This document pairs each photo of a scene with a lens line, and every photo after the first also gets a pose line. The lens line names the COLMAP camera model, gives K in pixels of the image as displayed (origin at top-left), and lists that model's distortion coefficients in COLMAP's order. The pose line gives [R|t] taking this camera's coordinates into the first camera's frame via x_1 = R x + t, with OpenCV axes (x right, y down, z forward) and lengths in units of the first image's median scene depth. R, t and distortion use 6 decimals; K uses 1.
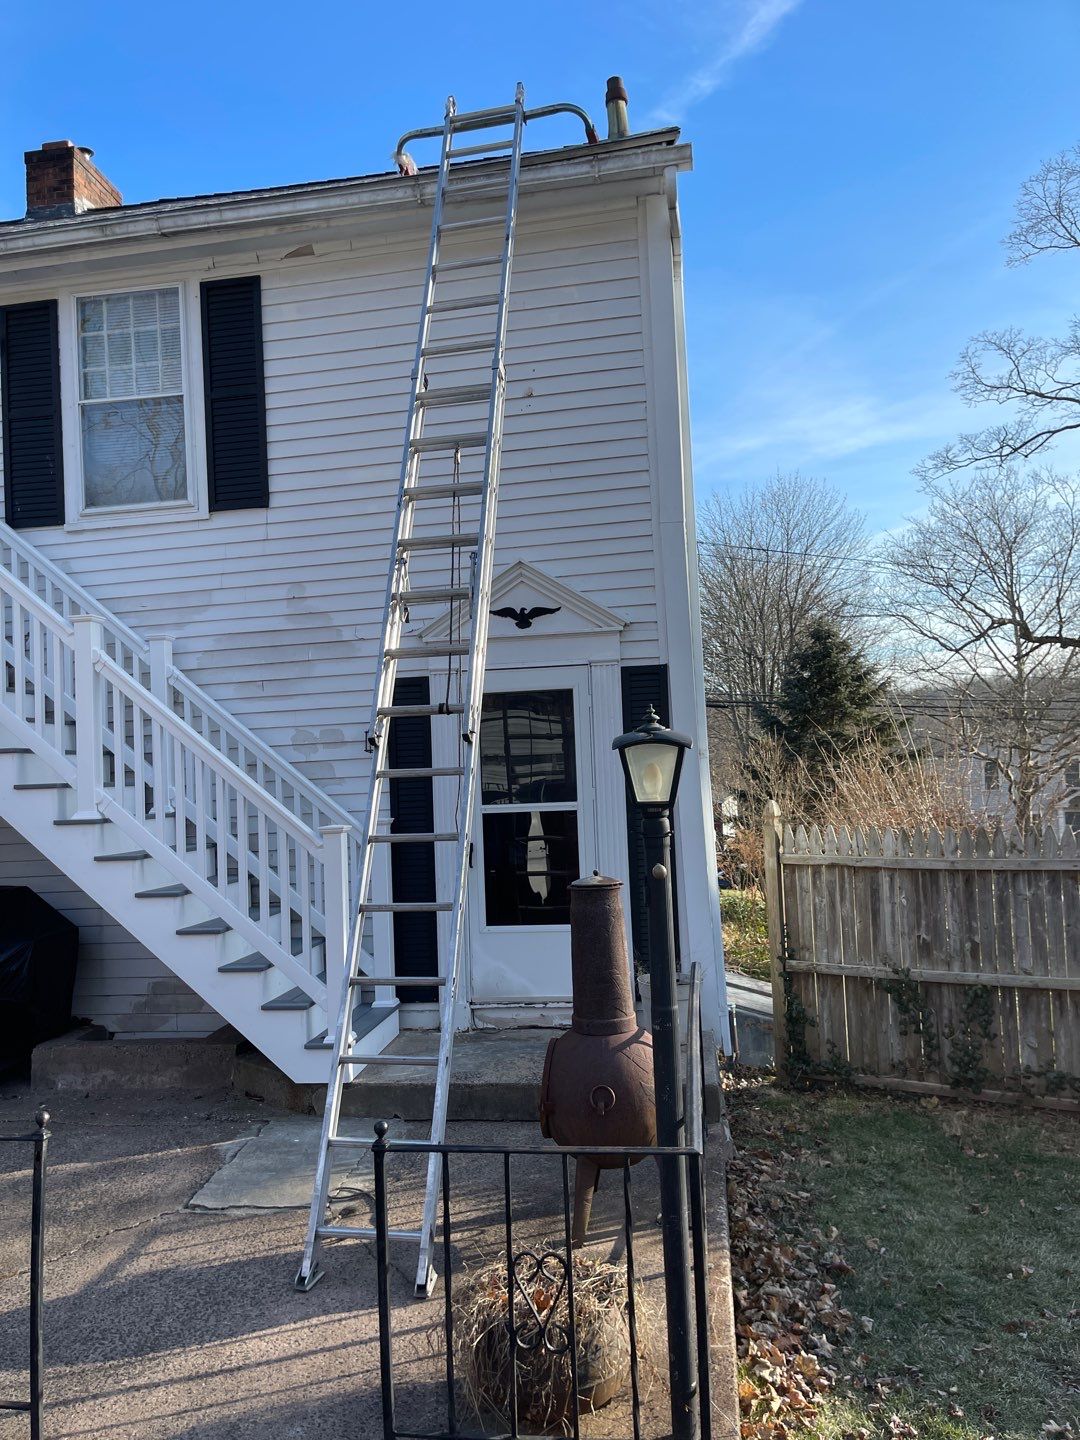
lens RADIAL K [[1158.4, 0, 537.5], [0, 1158.4, 741.9], [0, 0, 1]] dist [-0.002895, -0.001342]
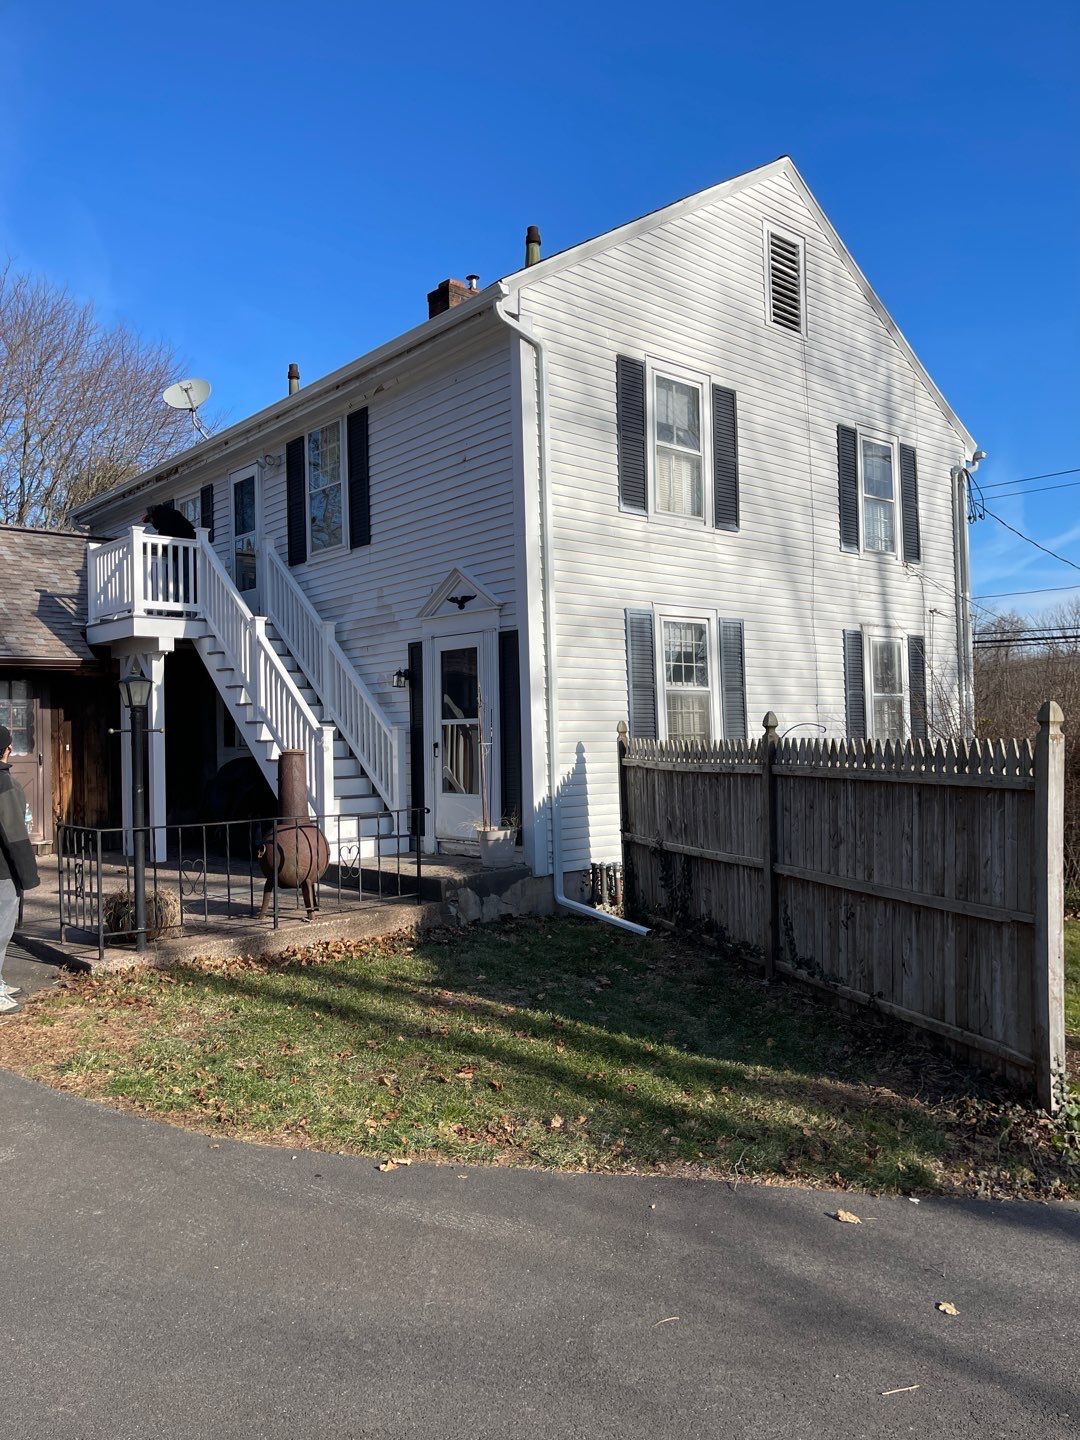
lens RADIAL K [[1082.0, 0, 540.0], [0, 1082.0, 720.0], [0, 0, 1]] dist [0.002033, -0.000097]
pose [[0.765109, 0.014712, -0.643733, 0.993325], [0.026799, 0.998145, 0.054663, -0.023020], [0.643343, -0.059075, 0.763295, -0.078585]]
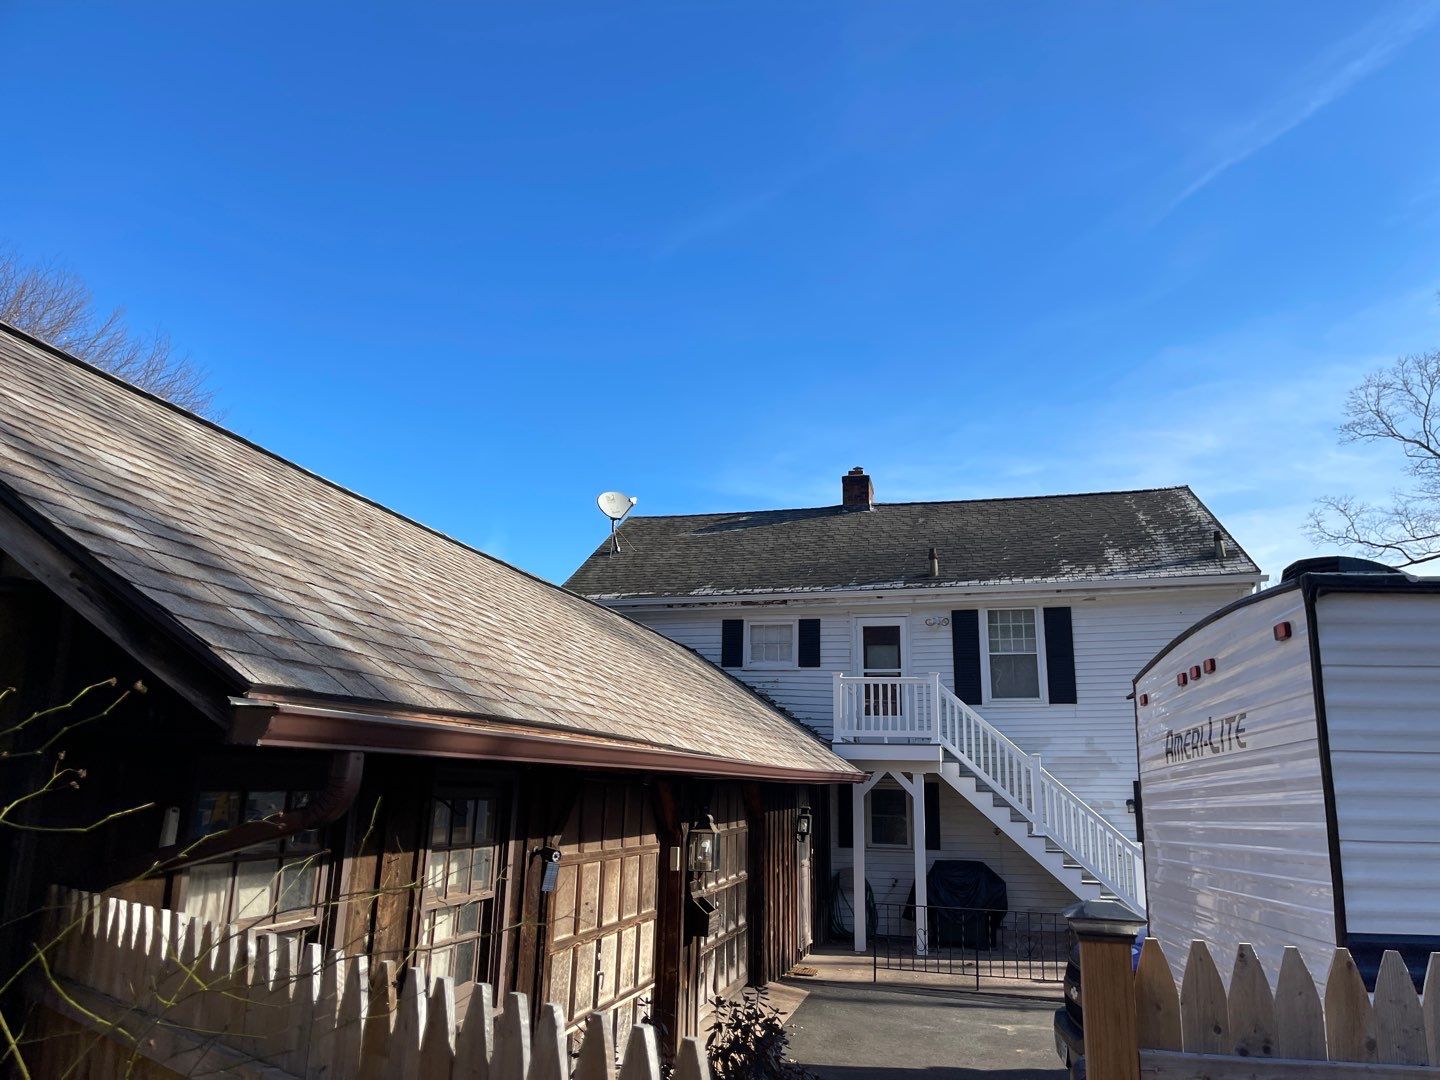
lens RADIAL K [[1082.0, 0, 720.0], [0, 1082.0, 540.0], [0, 0, 1]] dist [0.002033, -0.000097]
pose [[0.992143, 0.036690, -0.119604, -0.709118], [-0.059086, 0.980108, -0.189464, -0.065934], [0.110274, 0.195042, 0.974576, -1.339261]]
